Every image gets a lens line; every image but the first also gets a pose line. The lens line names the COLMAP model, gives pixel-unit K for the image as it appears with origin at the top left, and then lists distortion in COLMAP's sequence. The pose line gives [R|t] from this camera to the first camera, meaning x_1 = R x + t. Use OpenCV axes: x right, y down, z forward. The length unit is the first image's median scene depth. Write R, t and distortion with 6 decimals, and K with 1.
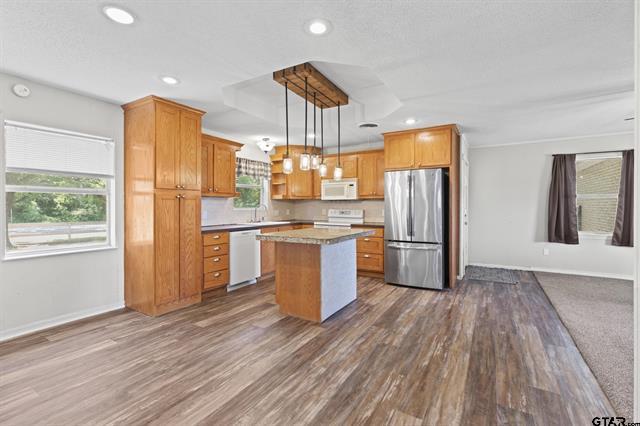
lens RADIAL K [[286.0, 0, 314.0], [0, 286.0, 209.8], [0, 0, 1]] dist [0.009505, -0.002787]
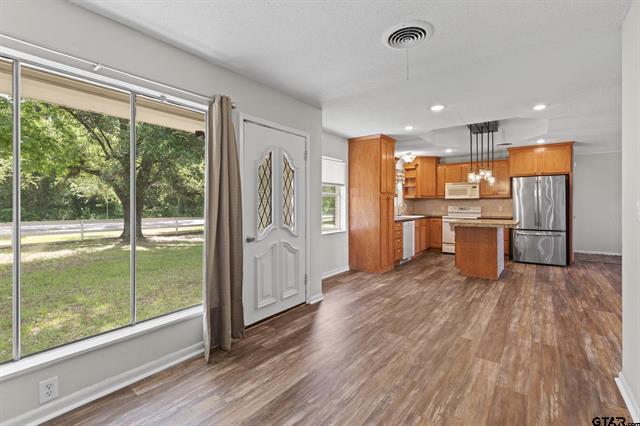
lens RADIAL K [[286.0, 0, 321.5], [0, 286.0, 201.5], [0, 0, 1]] dist [0.009505, -0.002787]
pose [[0.994800, -0.005682, -0.101688, -0.563012], [0.003235, 0.999701, -0.024217, 0.009854], [0.101795, 0.023762, 0.994522, -0.463041]]
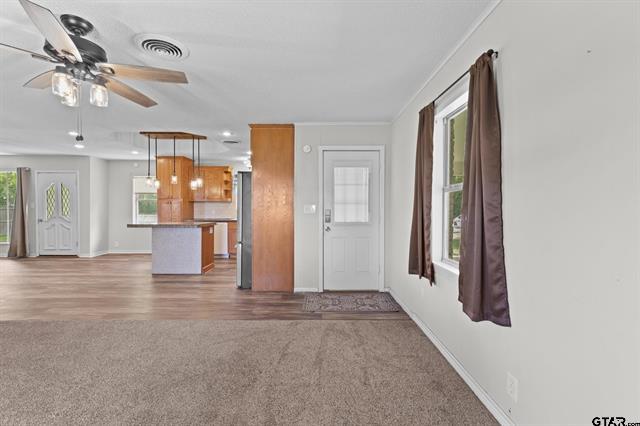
lens RADIAL K [[286.0, 0, 318.0], [0, 286.0, 211.7], [0, 0, 1]] dist [0.009505, -0.002787]
pose [[0.526439, 0.010317, -0.850151, 1.501185], [-0.015098, 0.999882, 0.002785, 0.001002], [0.850079, 0.011370, 0.526532, 0.695145]]
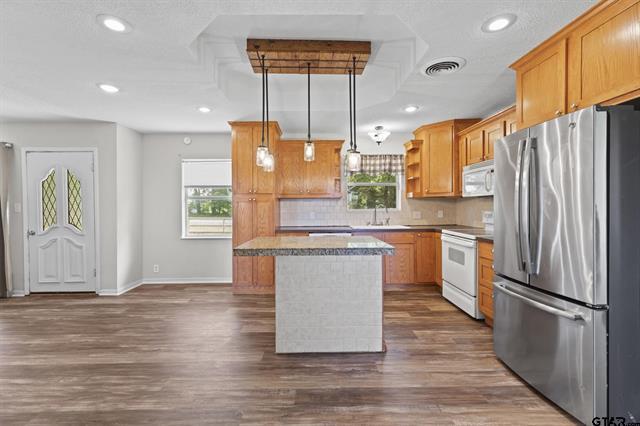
lens RADIAL K [[286.0, 0, 318.5], [0, 286.0, 207.7], [0, 0, 1]] dist [0.009505, -0.002787]
pose [[0.539526, -0.001128, -0.841968, 0.564787], [-0.004977, 0.999977, -0.004529, -0.006213], [0.841954, 0.006634, 0.539509, 0.494447]]
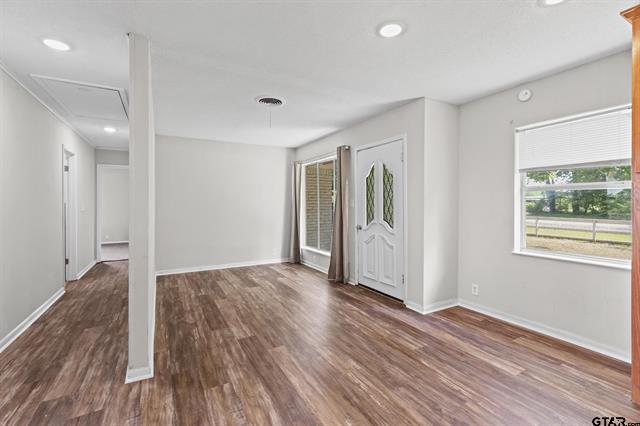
lens RADIAL K [[286.0, 0, 319.5], [0, 286.0, 205.2], [0, 0, 1]] dist [0.009505, -0.002787]
pose [[-0.487241, 0.001024, -0.873267, 0.178525], [-0.012945, 0.999881, 0.008395, -0.006452], [0.873172, 0.015395, -0.487169, 0.576593]]
